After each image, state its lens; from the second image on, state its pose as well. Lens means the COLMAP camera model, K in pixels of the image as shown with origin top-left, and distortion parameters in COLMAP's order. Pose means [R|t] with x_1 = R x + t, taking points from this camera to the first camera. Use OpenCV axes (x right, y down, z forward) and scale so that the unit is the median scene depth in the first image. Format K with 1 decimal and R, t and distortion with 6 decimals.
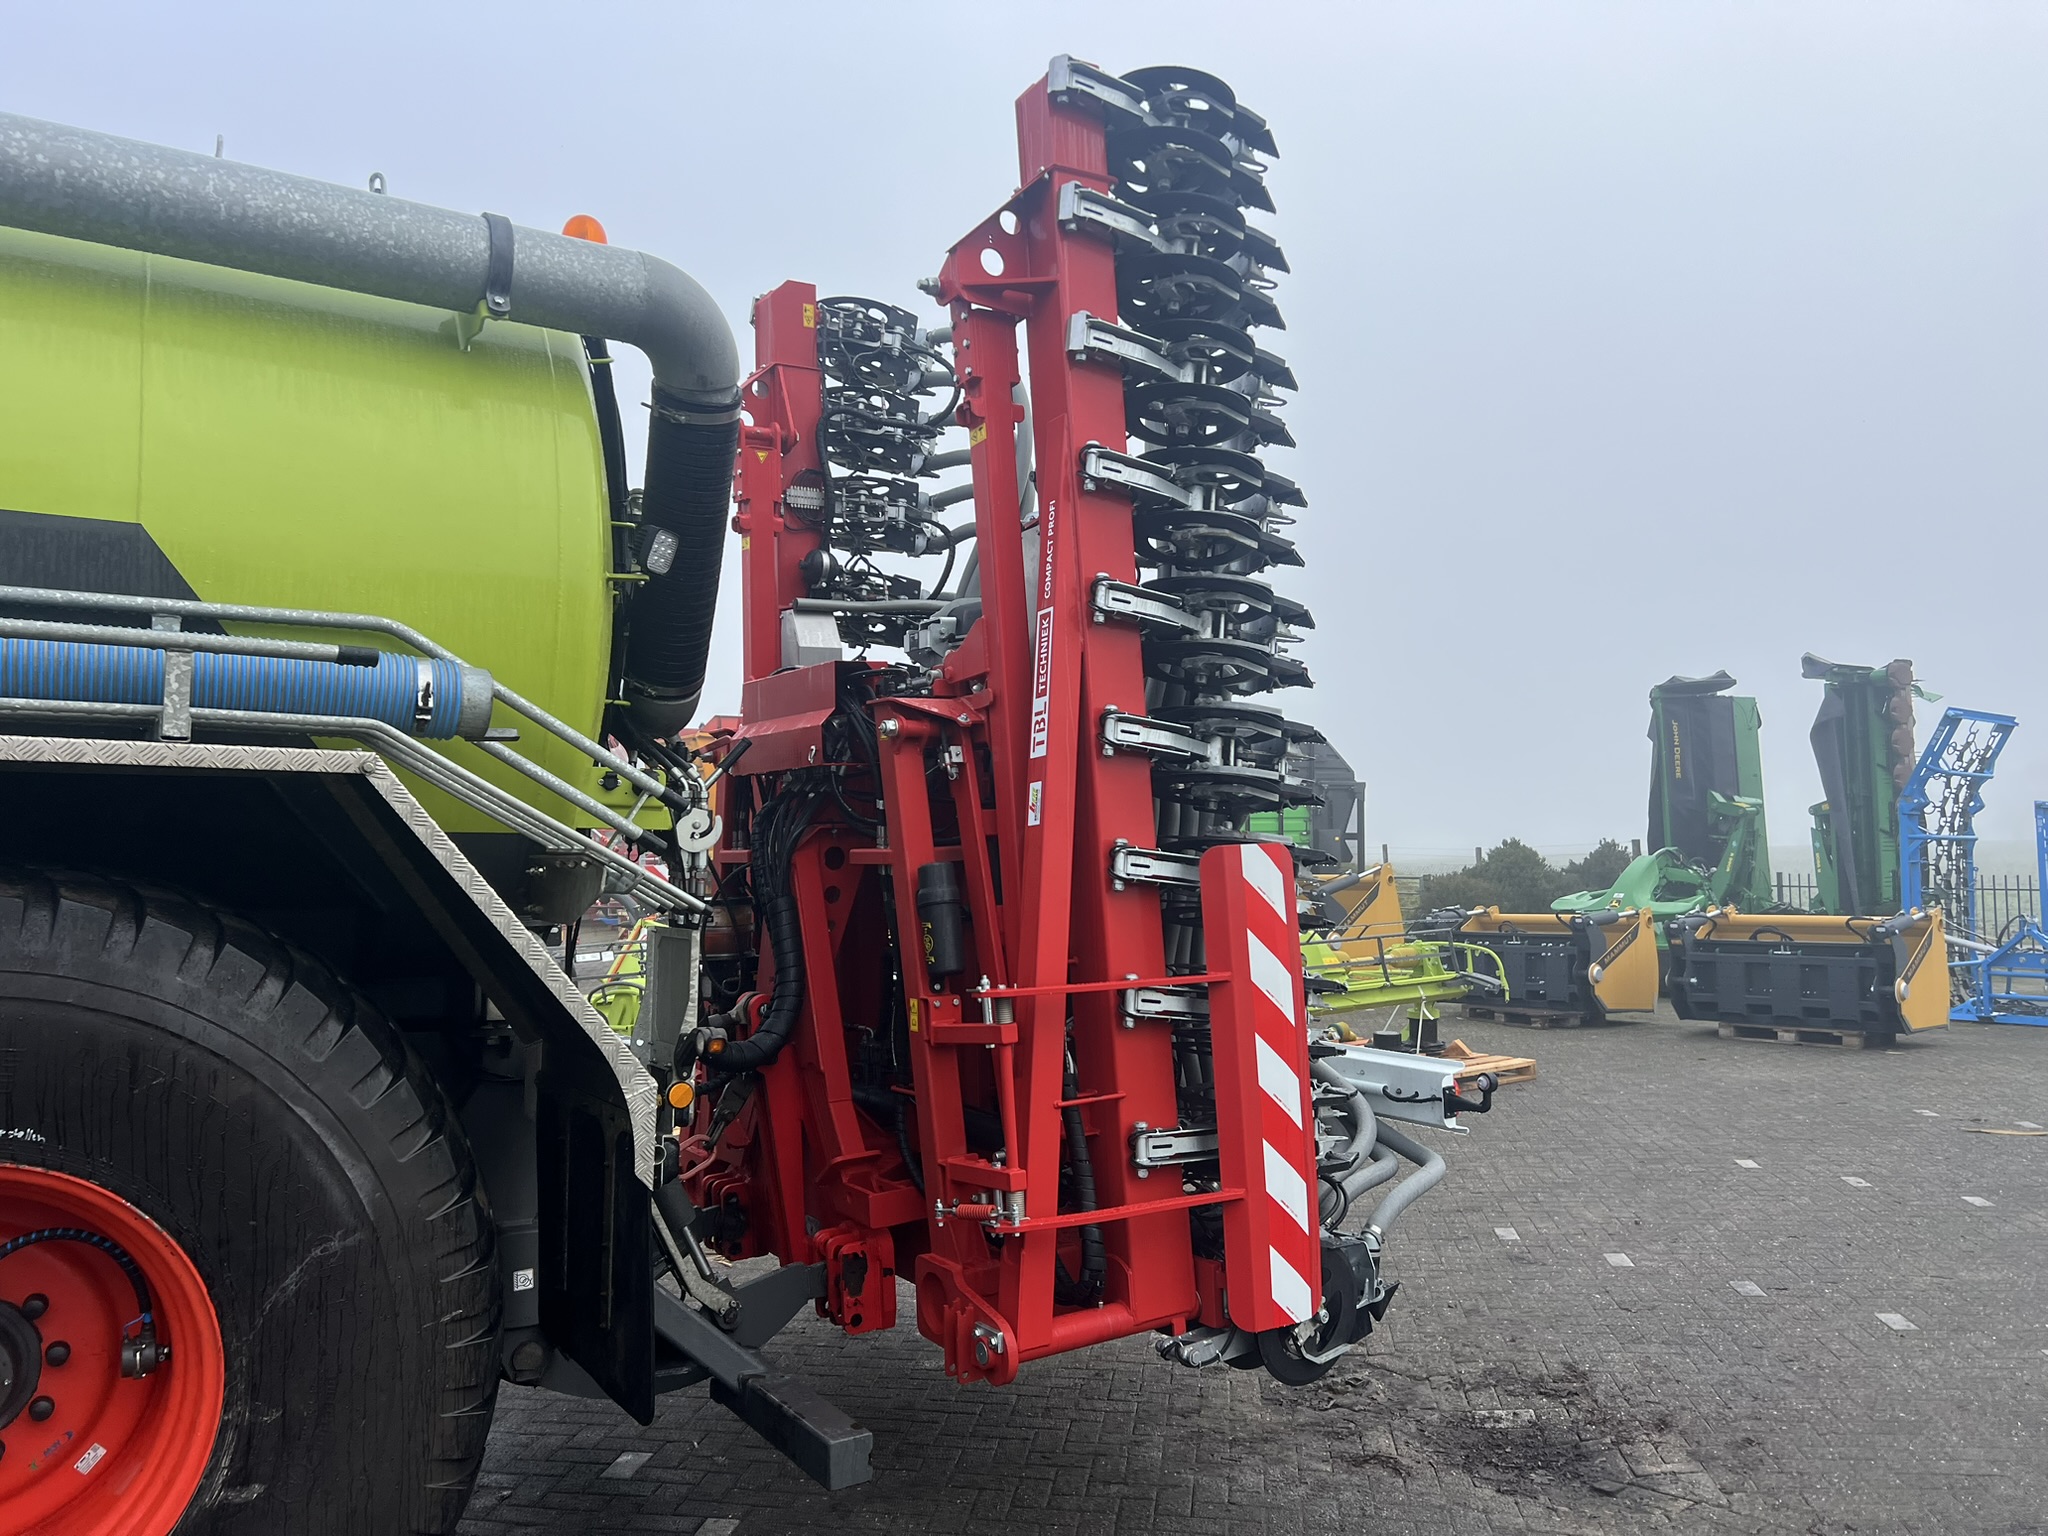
lens RADIAL K [[1554.0, 0, 1022.1], [0, 1554.0, 761.7], [0, 0, 1]] dist [0.062570, -0.065386]
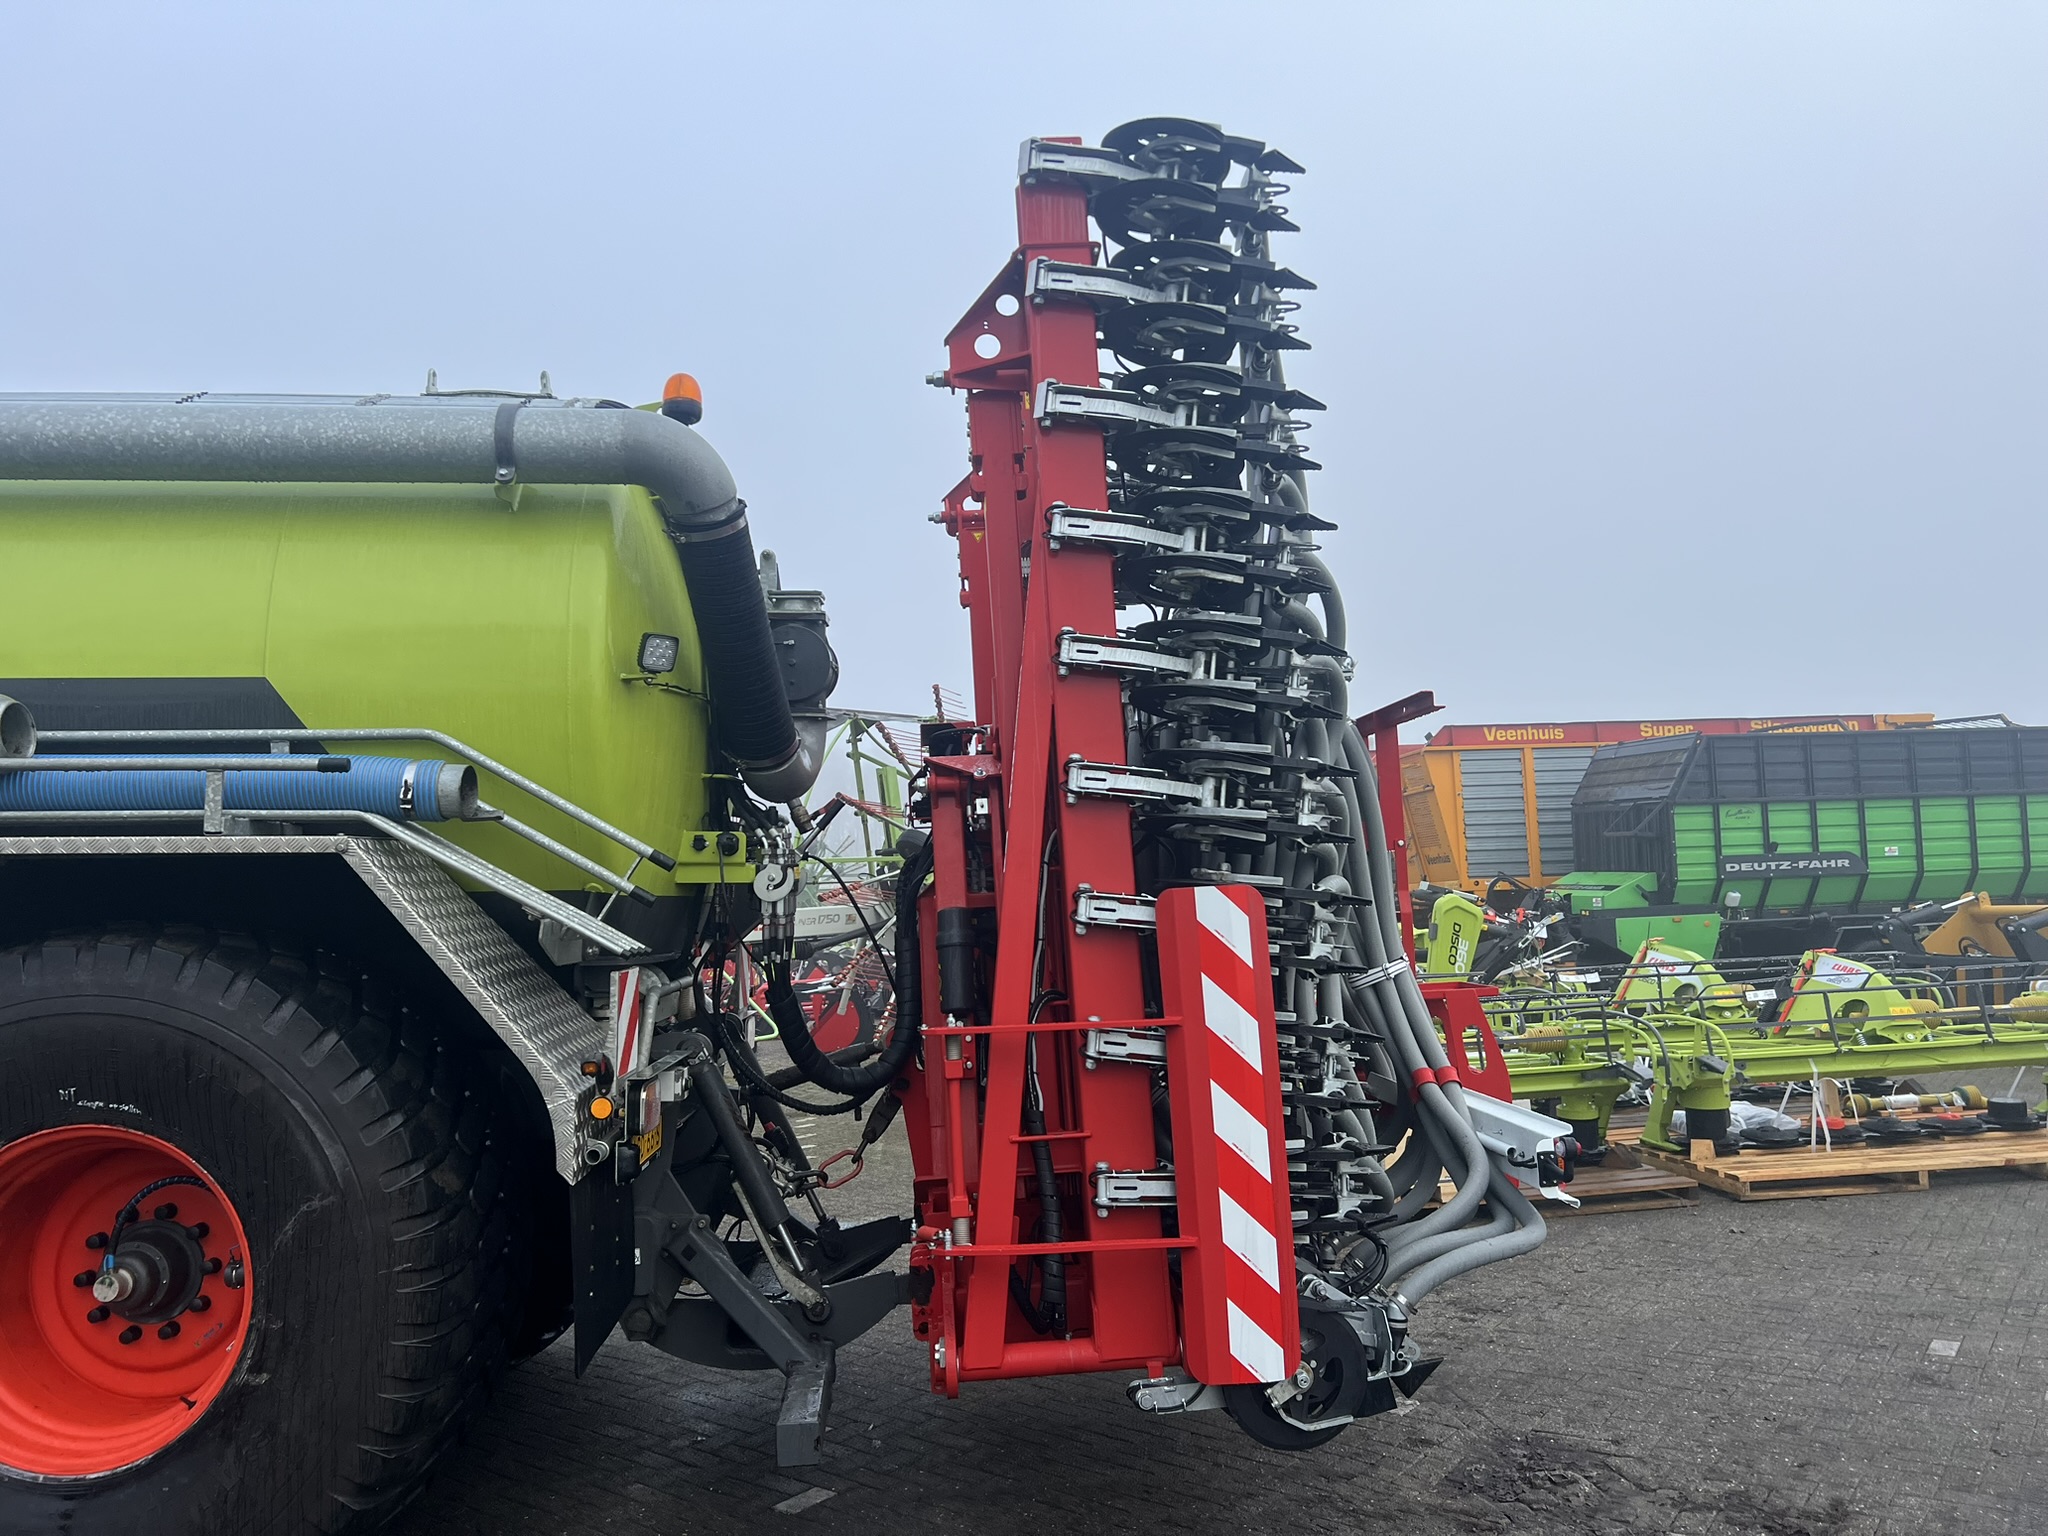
lens RADIAL K [[1556.9, 0, 1024.0], [0, 1556.9, 768.0], [0, 0, 1]] dist [0.058758, -0.060336]
pose [[0.871709, -0.054453, -0.486989, 0.545290], [0.046272, 0.998513, -0.028823, 0.001046], [0.487834, 0.002591, 0.872933, 0.083176]]
